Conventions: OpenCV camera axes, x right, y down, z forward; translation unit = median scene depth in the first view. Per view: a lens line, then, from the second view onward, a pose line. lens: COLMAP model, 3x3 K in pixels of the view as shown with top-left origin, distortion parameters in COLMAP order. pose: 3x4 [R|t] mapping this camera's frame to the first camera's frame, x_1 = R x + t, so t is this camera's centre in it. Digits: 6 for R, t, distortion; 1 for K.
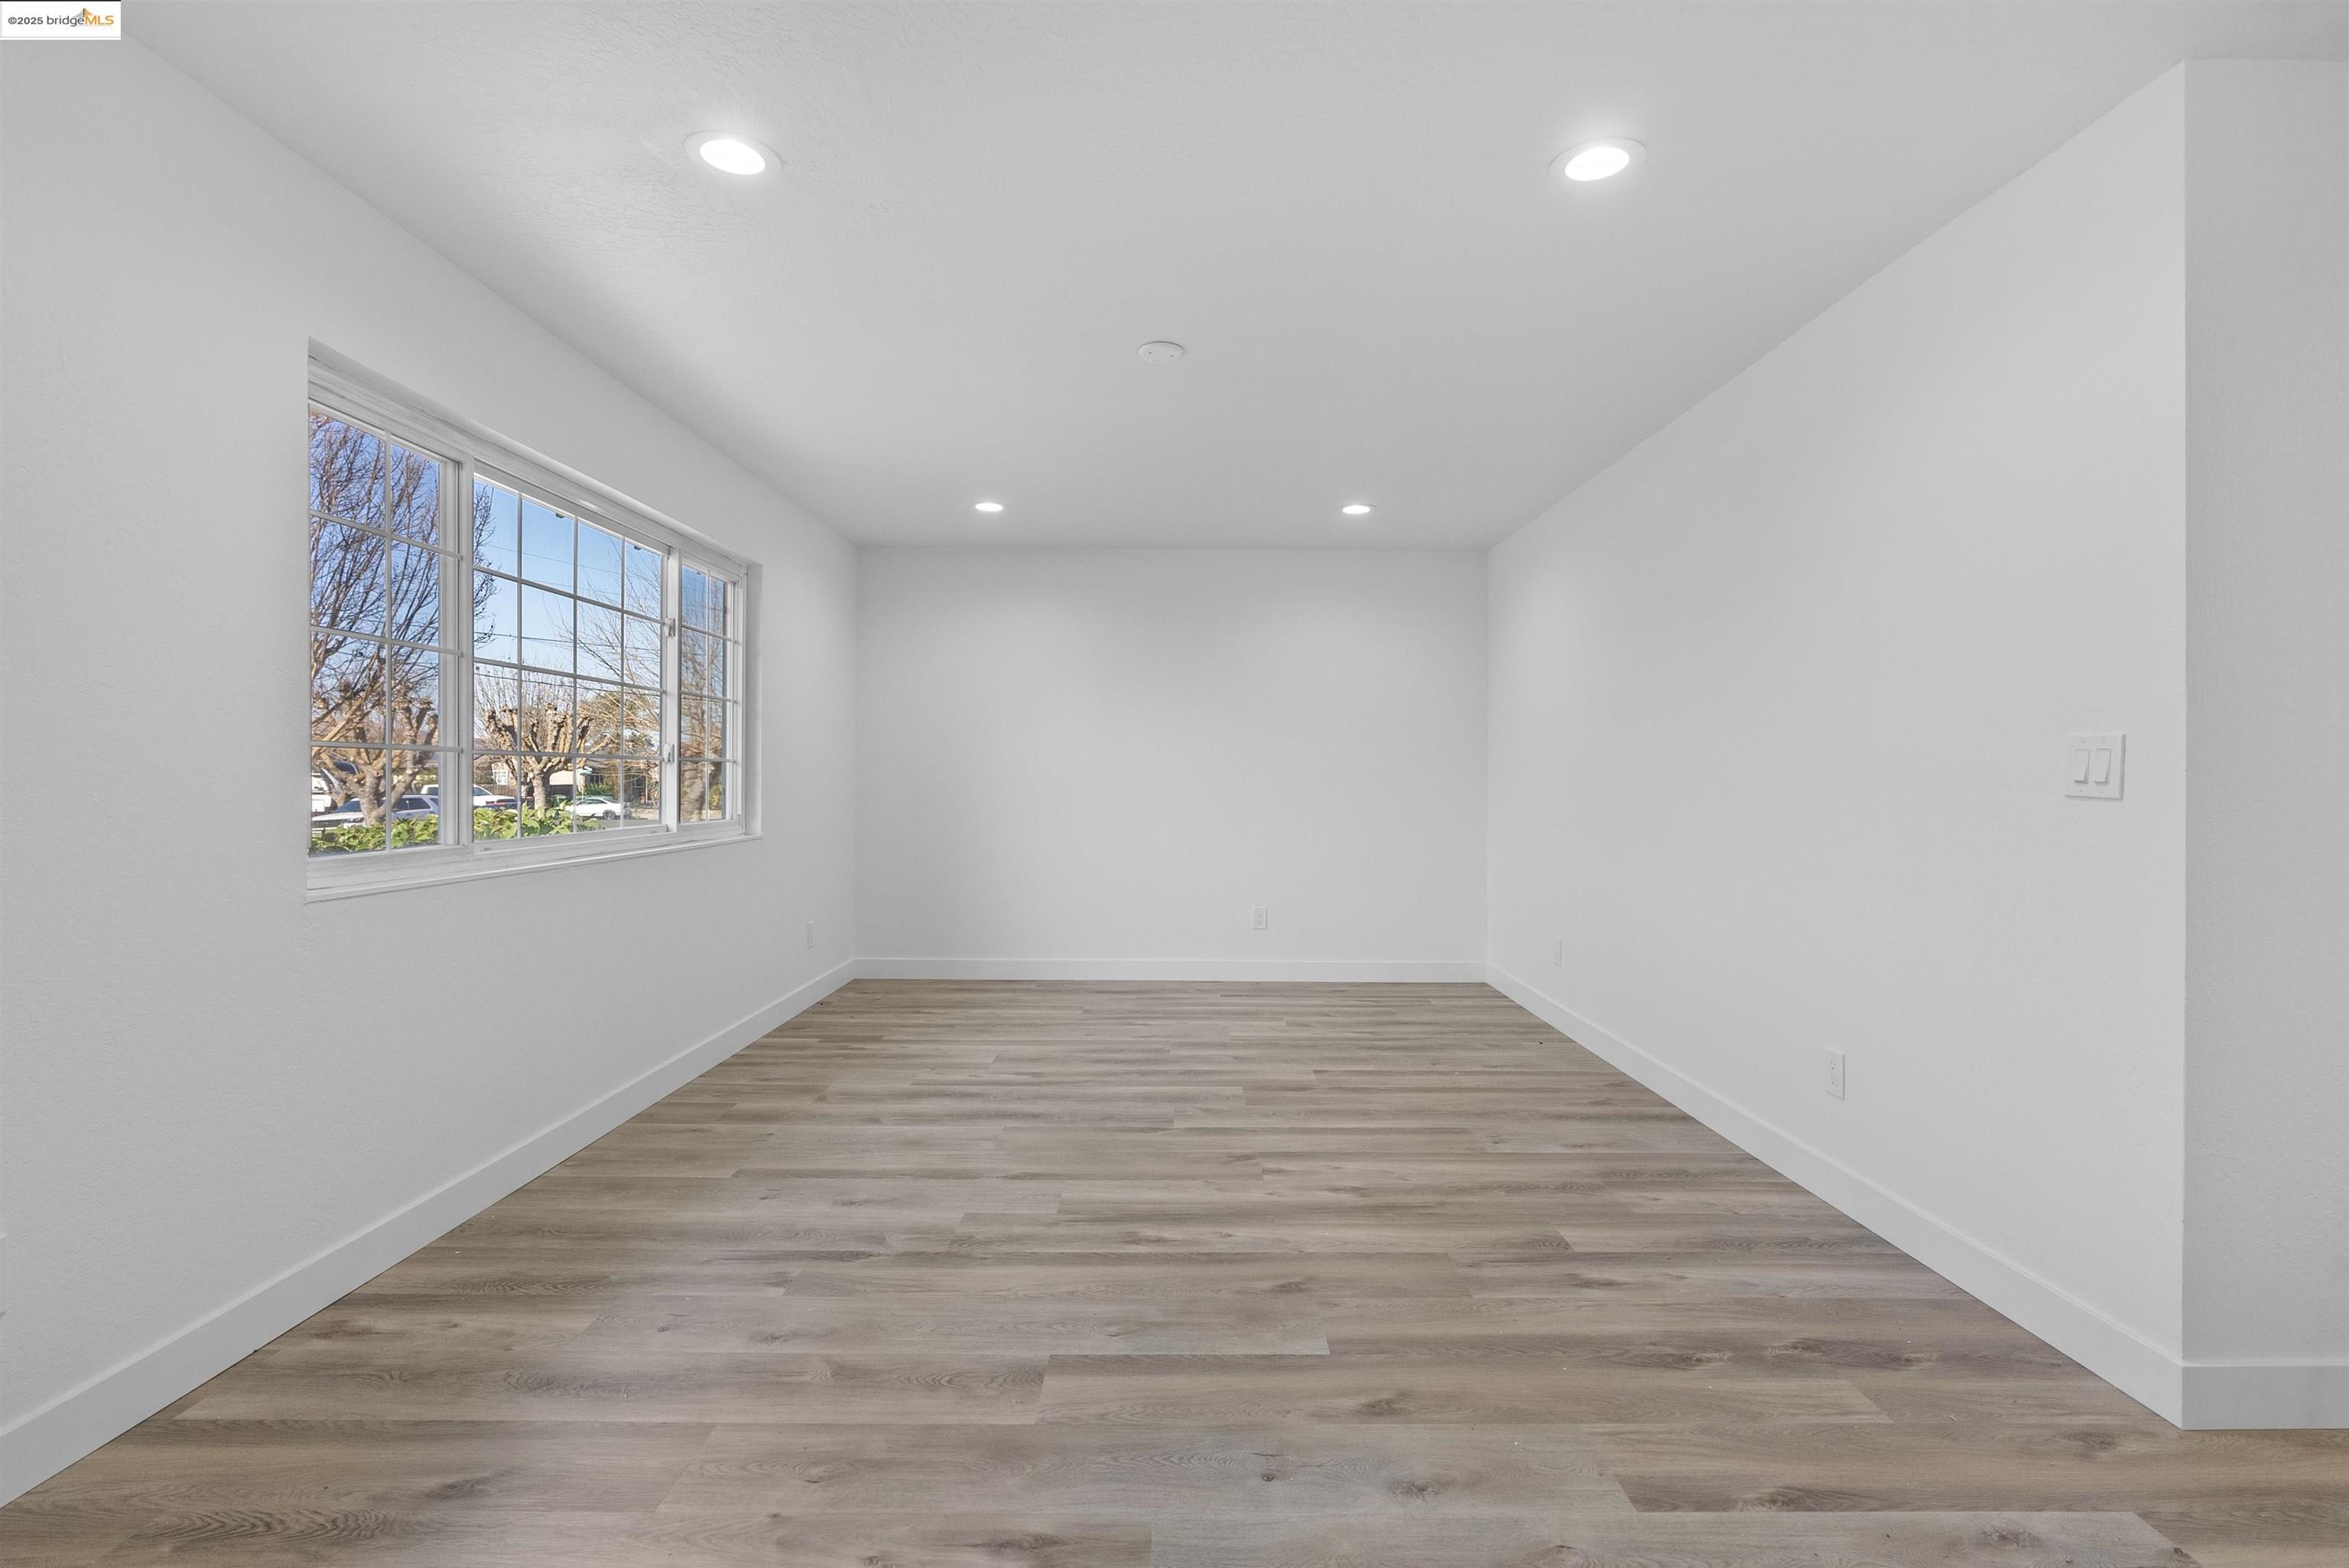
lens RADIAL K [[1059.6, 0, 1173.1], [0, 1059.6, 772.2], [0, 0, 1]] dist [-0.010346, 0.003912]
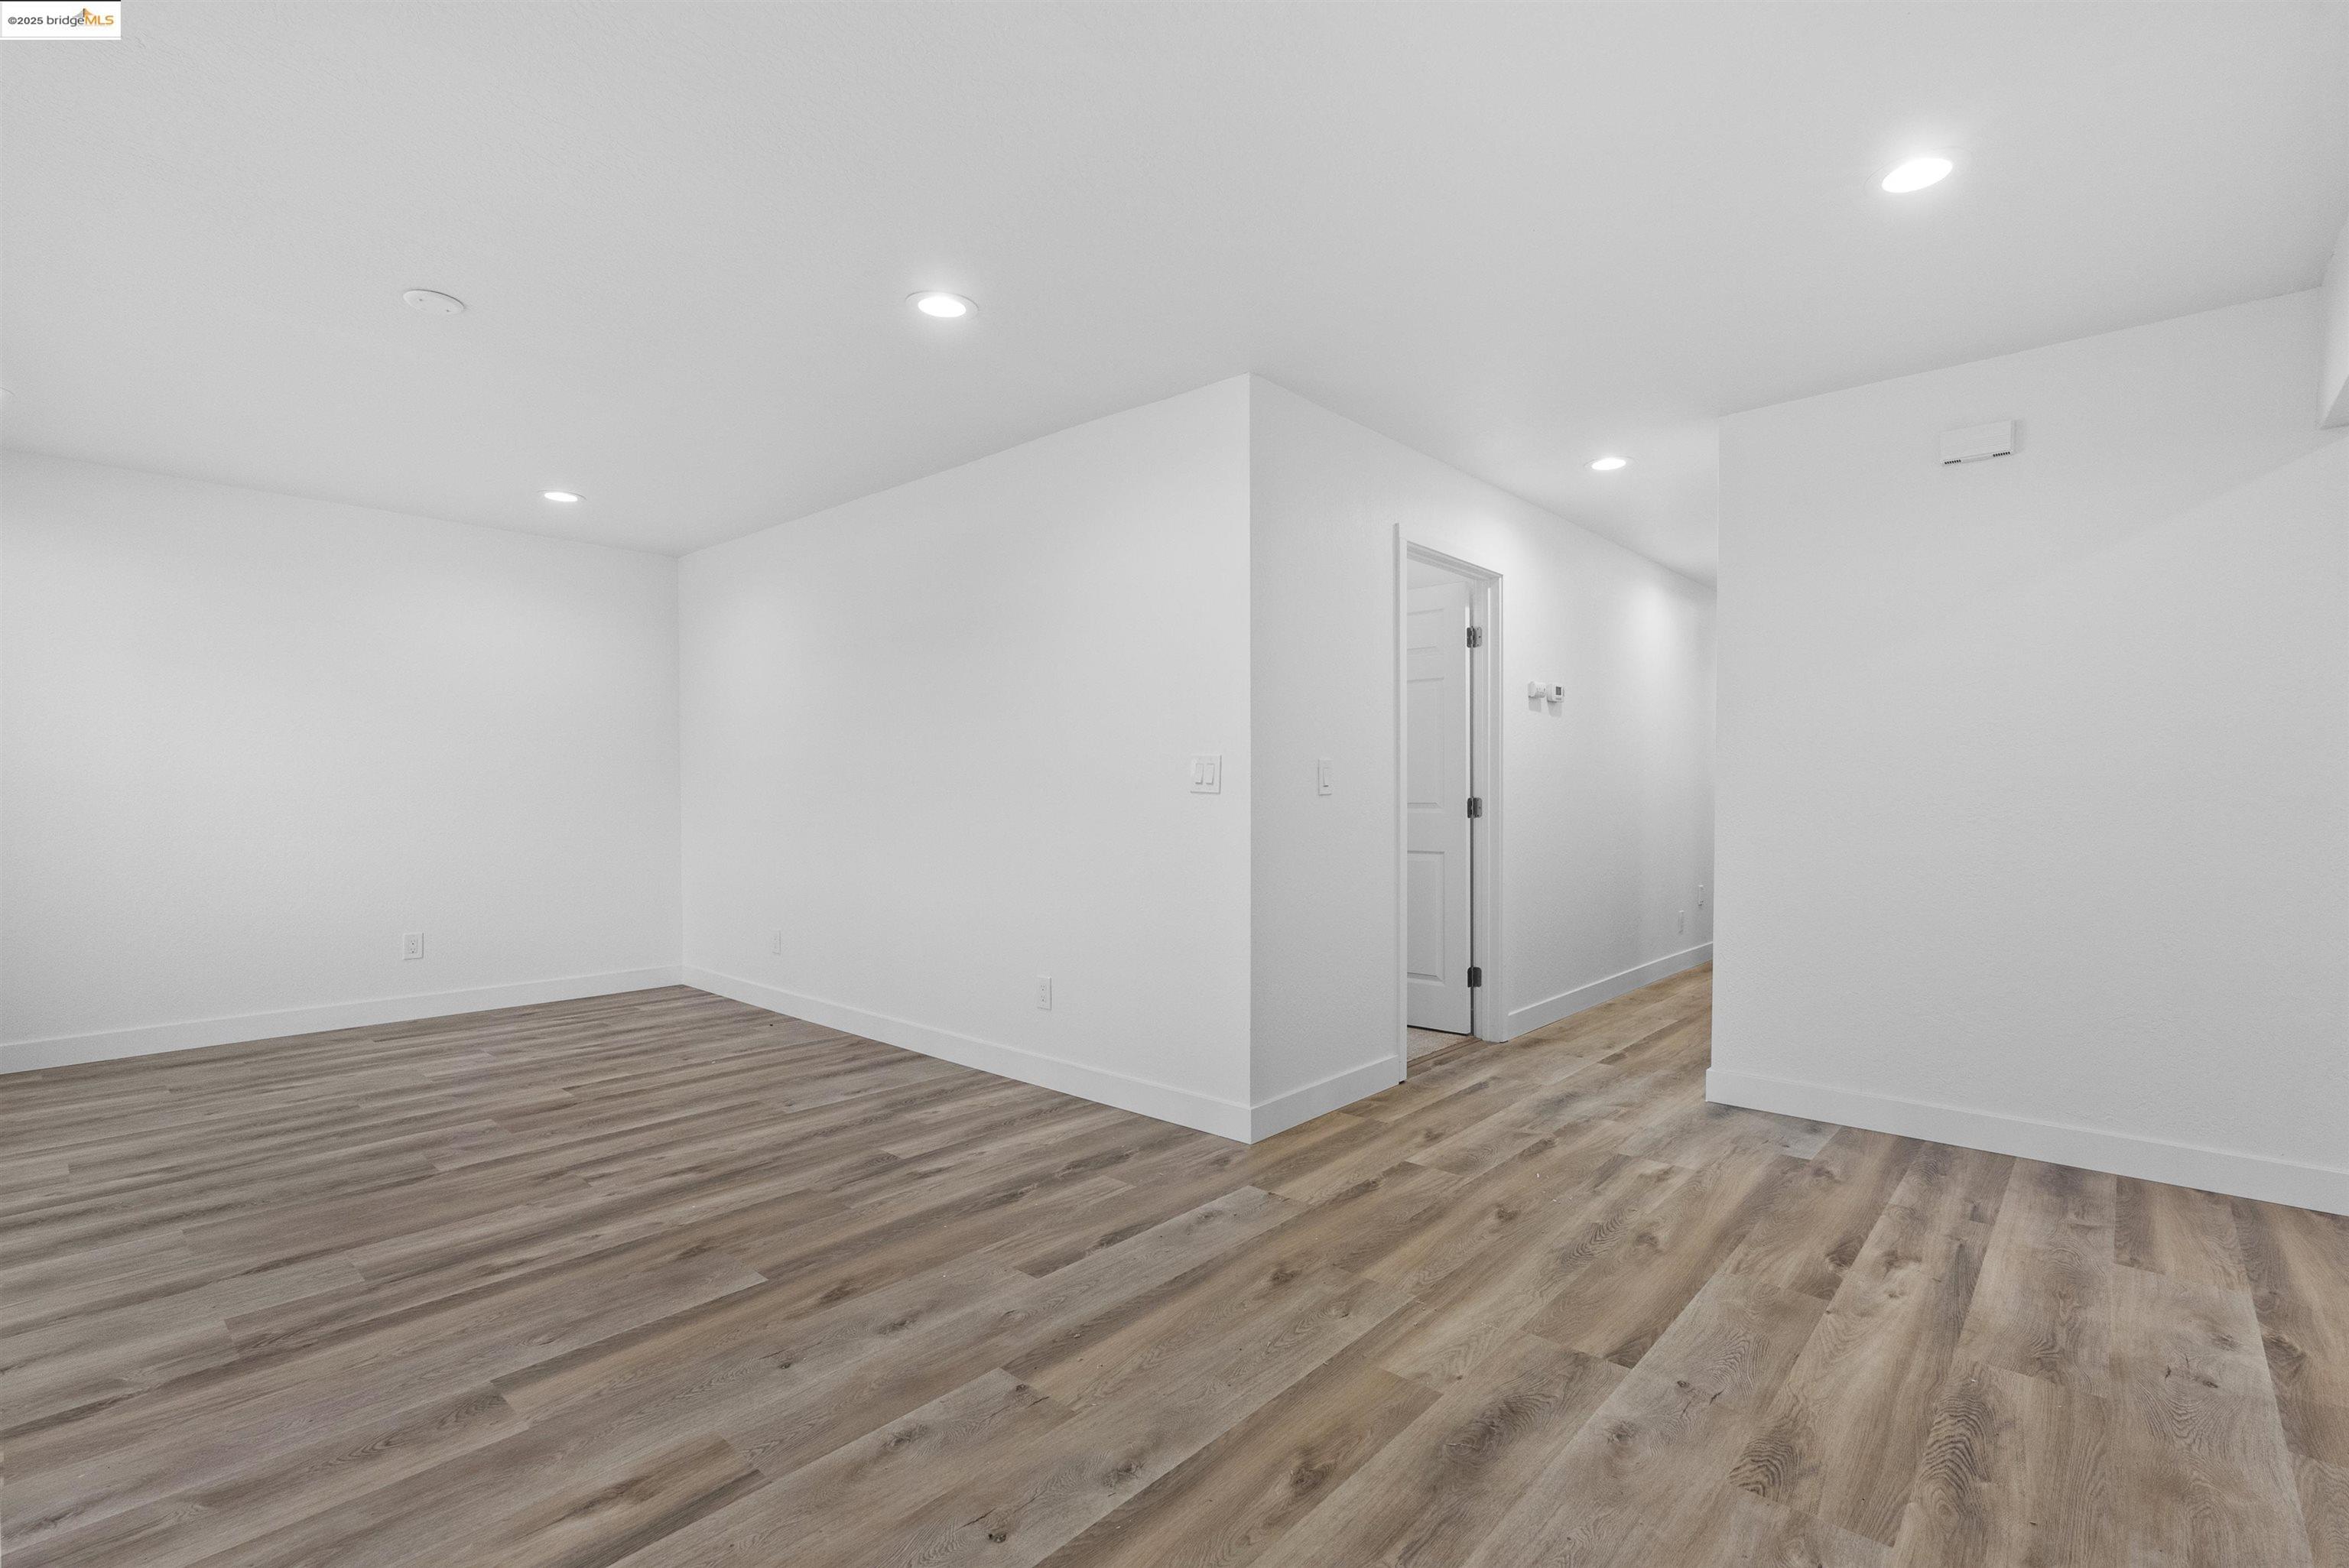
lens RADIAL K [[1059.6, 0, 1186.2], [0, 1059.6, 787.2], [0, 0, 1]] dist [-0.010346, 0.003912]
pose [[0.670926, -0.004241, 0.741512, -0.330155], [-0.002811, 0.999962, 0.008263, 0.001150], [-0.741519, -0.007628, 0.670888, -0.090252]]
